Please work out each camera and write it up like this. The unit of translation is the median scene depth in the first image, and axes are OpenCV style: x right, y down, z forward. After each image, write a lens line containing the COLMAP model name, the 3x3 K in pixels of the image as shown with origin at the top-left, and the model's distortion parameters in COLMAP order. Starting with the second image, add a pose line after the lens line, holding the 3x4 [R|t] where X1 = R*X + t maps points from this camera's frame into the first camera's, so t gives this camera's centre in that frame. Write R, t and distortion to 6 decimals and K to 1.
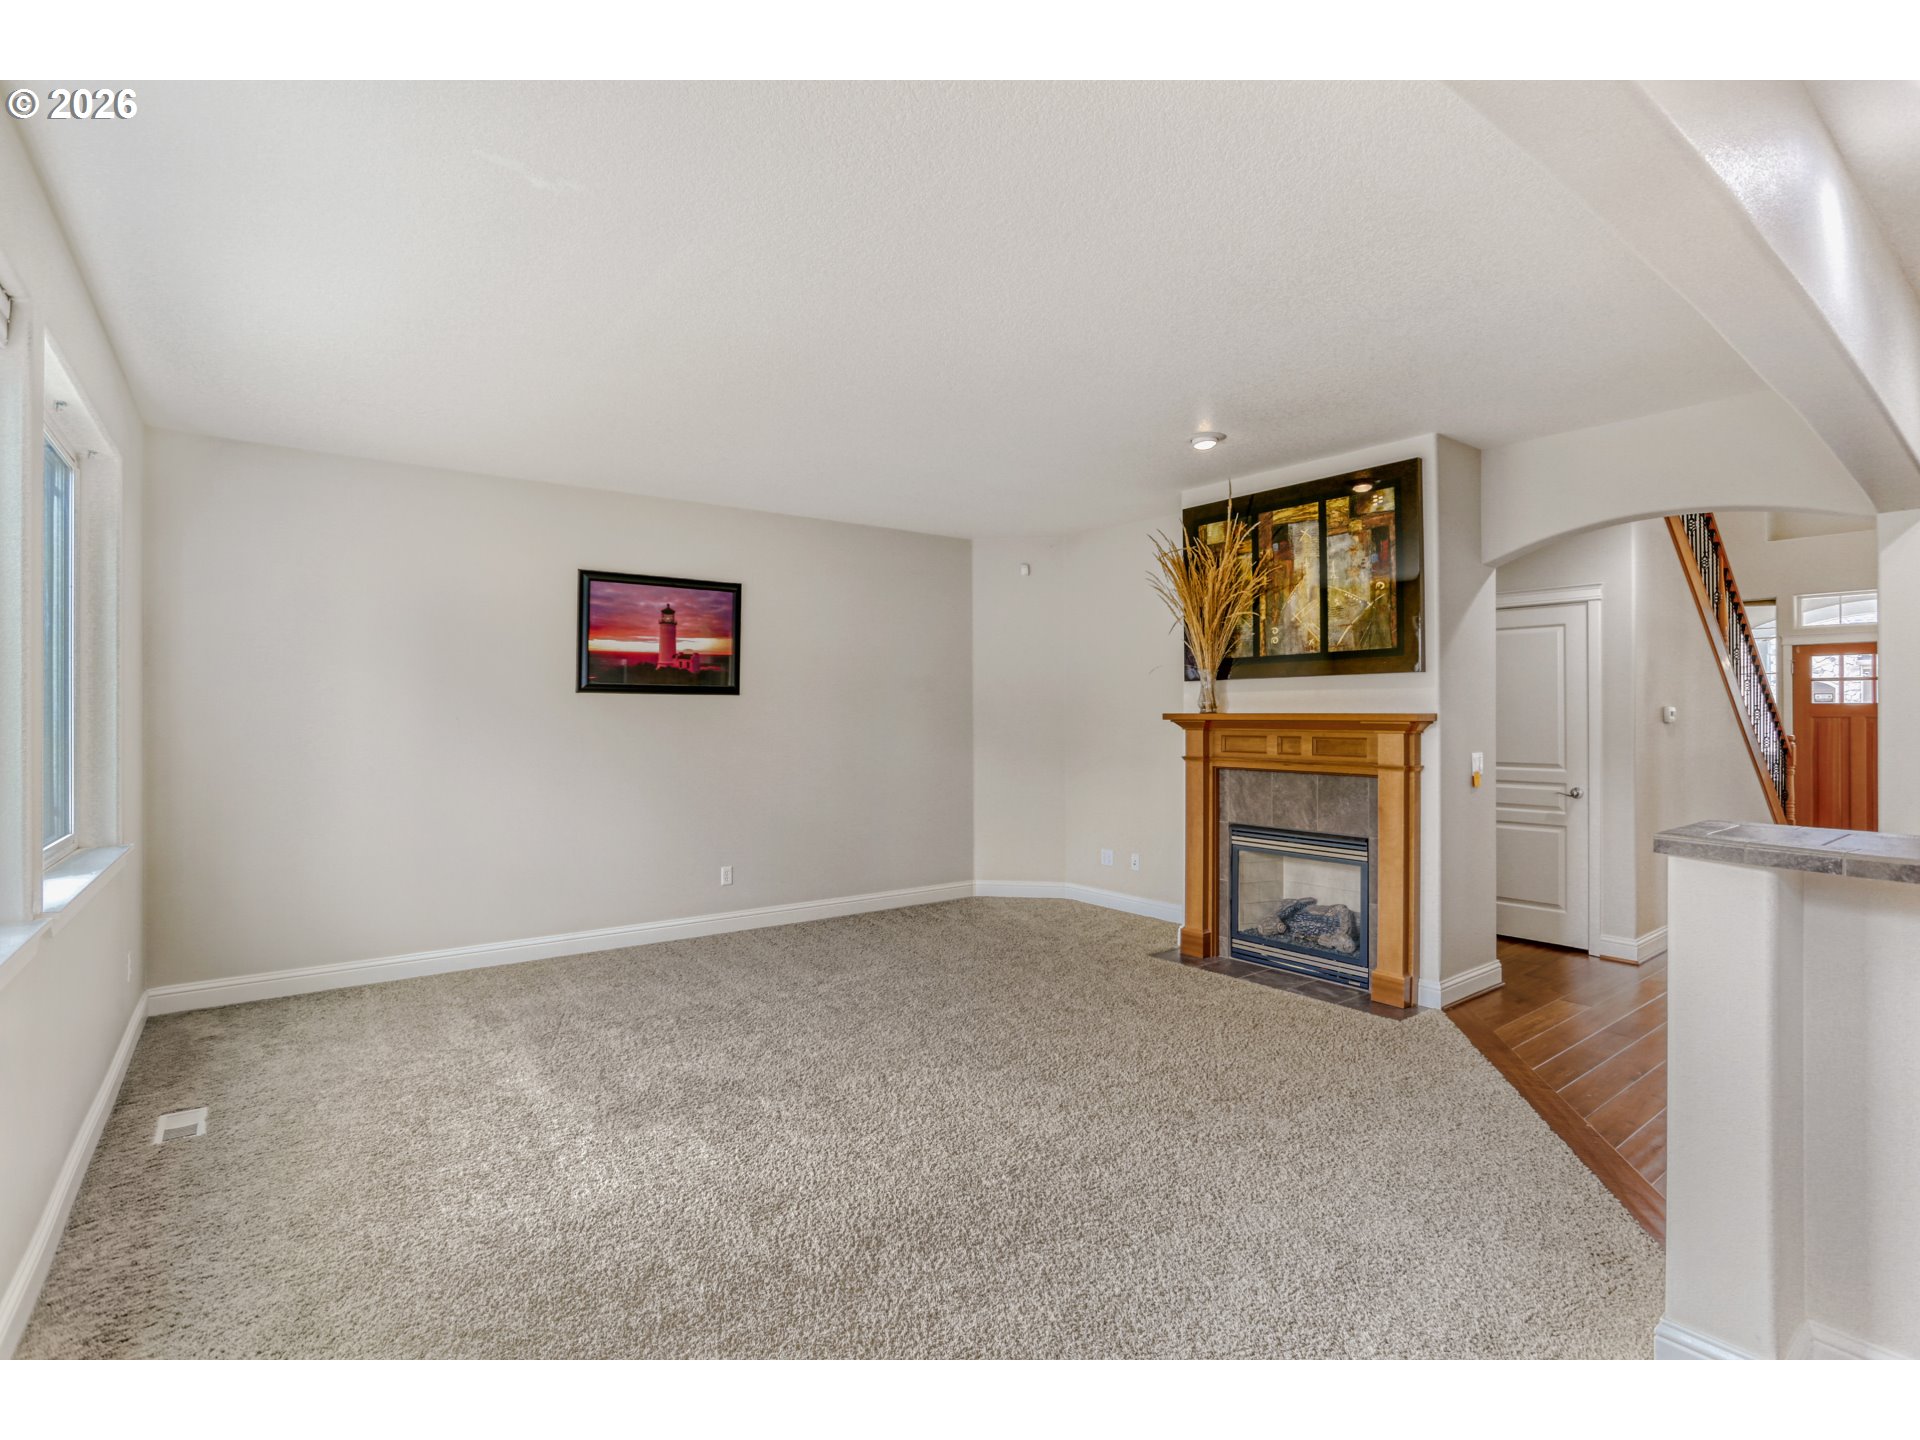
lens RADIAL K [[942.8, 0, 972.4], [0, 942.8, 716.7], [0, 0, 1]] dist [-0.038289, 0.012606]
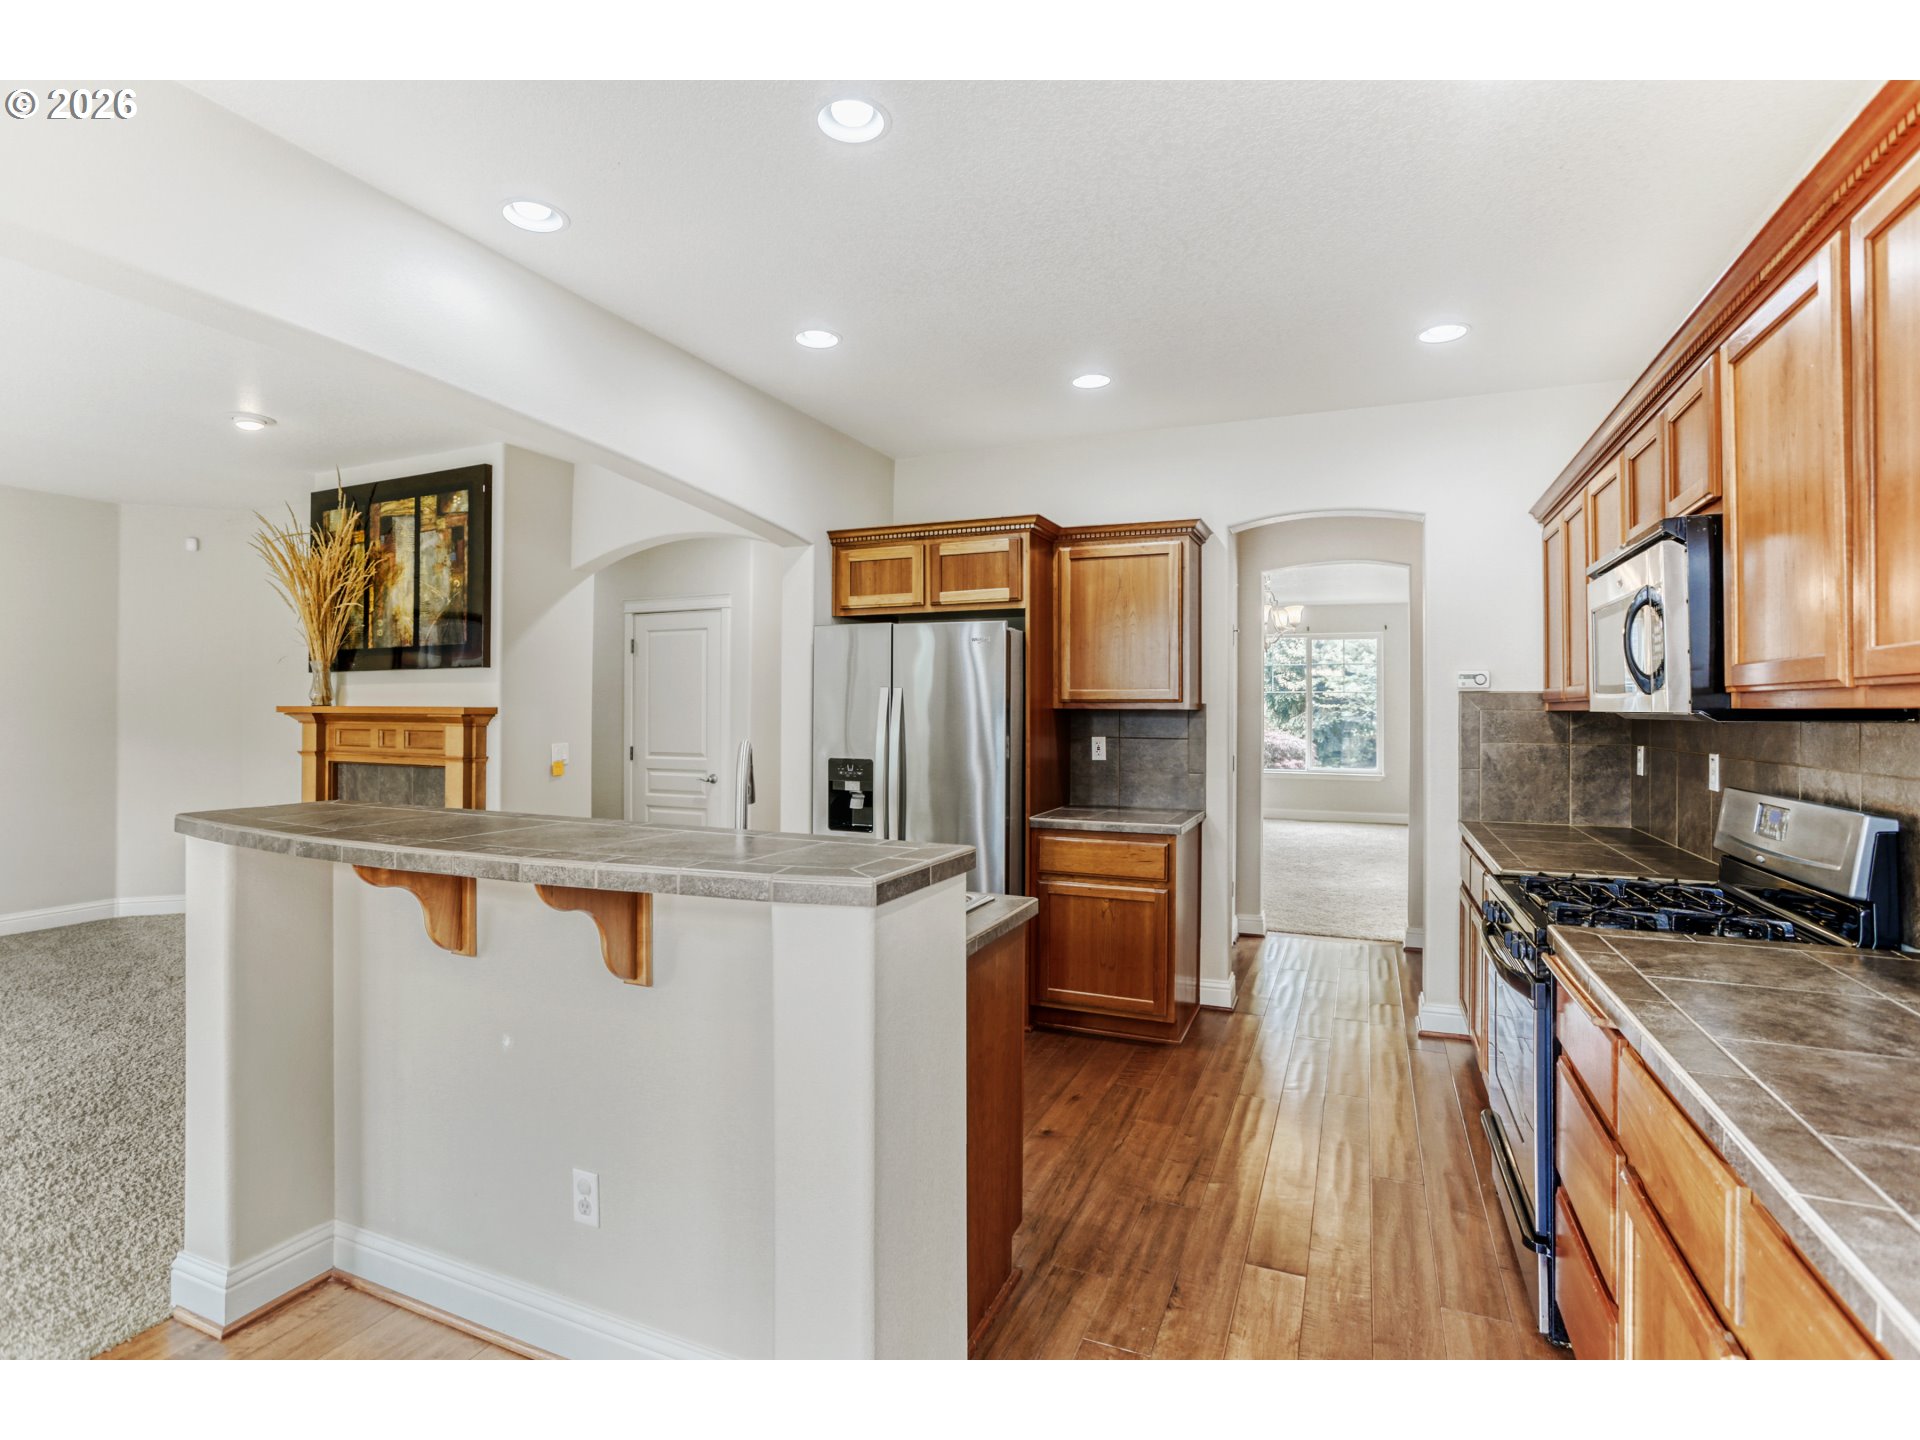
lens RADIAL K [[942.8, 0, 957.5], [0, 942.8, 706.5], [0, 0, 1]] dist [-0.038289, 0.012606]
pose [[0.883320, 0.005774, 0.468735, 0.403077], [-0.003672, 0.999979, -0.005398, -0.000203], [-0.468756, 0.003046, 0.883322, -0.157118]]
